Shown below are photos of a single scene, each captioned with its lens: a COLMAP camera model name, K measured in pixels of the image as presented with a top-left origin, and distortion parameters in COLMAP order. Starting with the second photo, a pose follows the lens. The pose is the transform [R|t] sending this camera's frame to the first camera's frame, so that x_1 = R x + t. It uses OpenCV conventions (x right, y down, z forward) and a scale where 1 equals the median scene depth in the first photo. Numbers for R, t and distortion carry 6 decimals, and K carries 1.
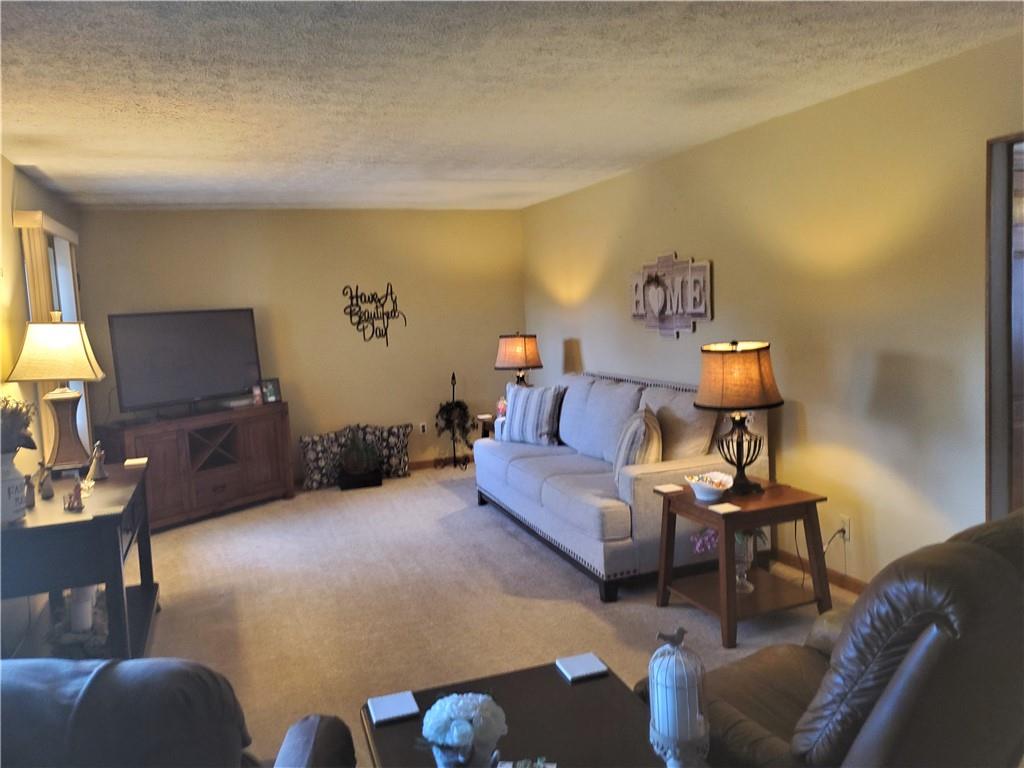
lens RADIAL K [[789.3, 0, 518.6], [0, 789.3, 379.2], [0, 0, 1]] dist [0.028924, -0.020954]
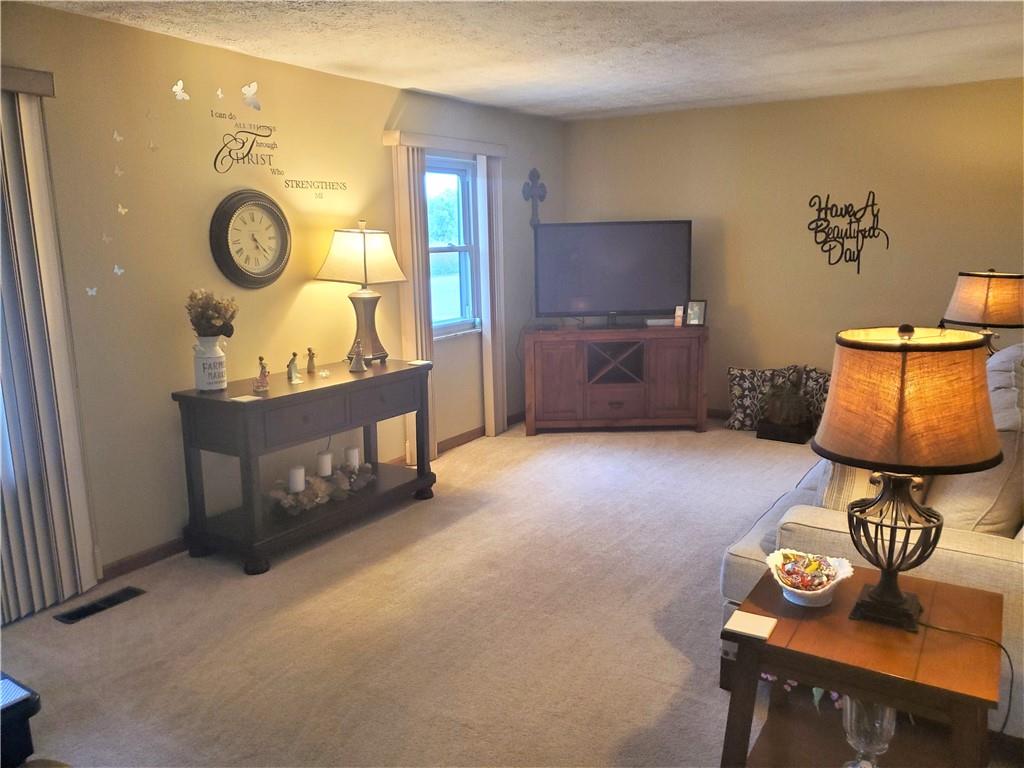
lens RADIAL K [[789.3, 0, 514.9], [0, 789.3, 384.8], [0, 0, 1]] dist [0.028924, -0.020954]
pose [[0.599399, 0.190950, -0.777341, 0.288854], [-0.090259, 0.981059, 0.171394, -0.041817], [0.795345, -0.032571, 0.605281, 0.276910]]
